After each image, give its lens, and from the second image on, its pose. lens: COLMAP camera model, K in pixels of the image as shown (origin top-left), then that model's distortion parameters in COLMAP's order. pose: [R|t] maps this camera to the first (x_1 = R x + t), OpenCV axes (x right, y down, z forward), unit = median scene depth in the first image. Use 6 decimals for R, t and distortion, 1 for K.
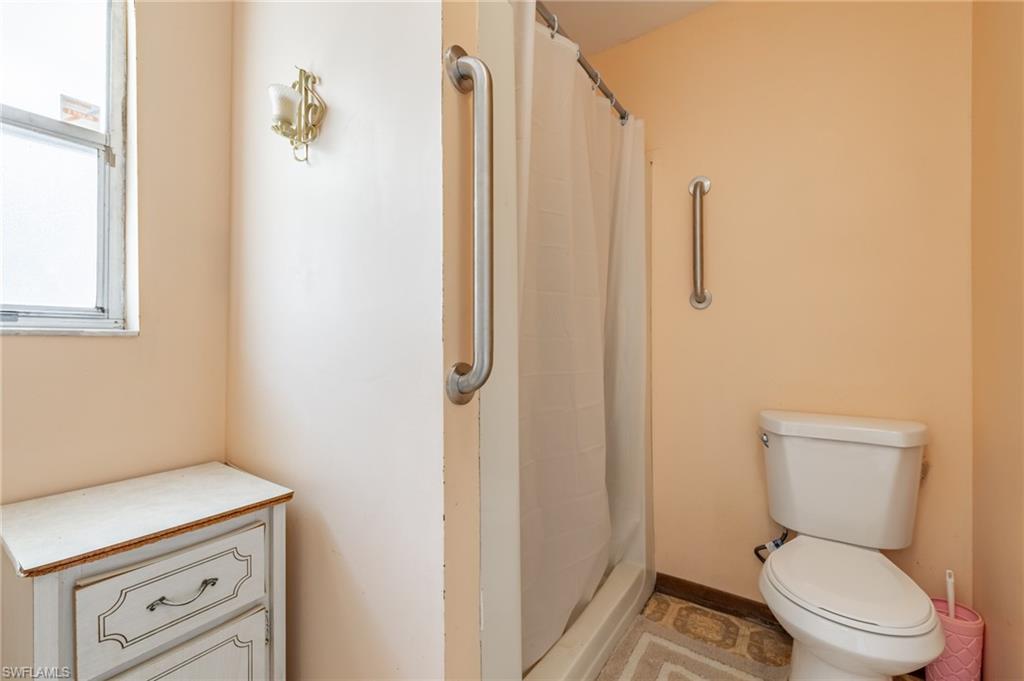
lens RADIAL K [[440.1, 0, 511.2], [0, 440.1, 339.9], [0, 0, 1]] dist [0.001152, 0.001201]
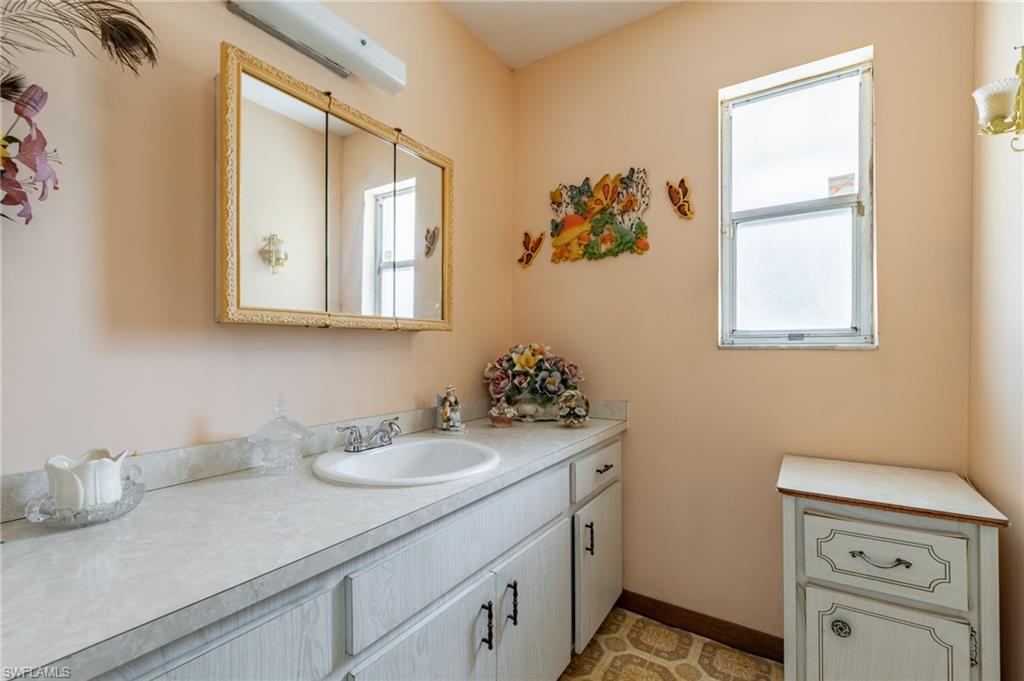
lens RADIAL K [[440.1, 0, 513.7], [0, 440.1, 347.0], [0, 0, 1]] dist [0.001152, 0.001201]
pose [[0.022350, -0.008069, -0.999718, 0.416227], [0.000303, 0.999967, -0.008065, -0.006483], [0.999750, -0.000123, 0.022352, -0.043316]]
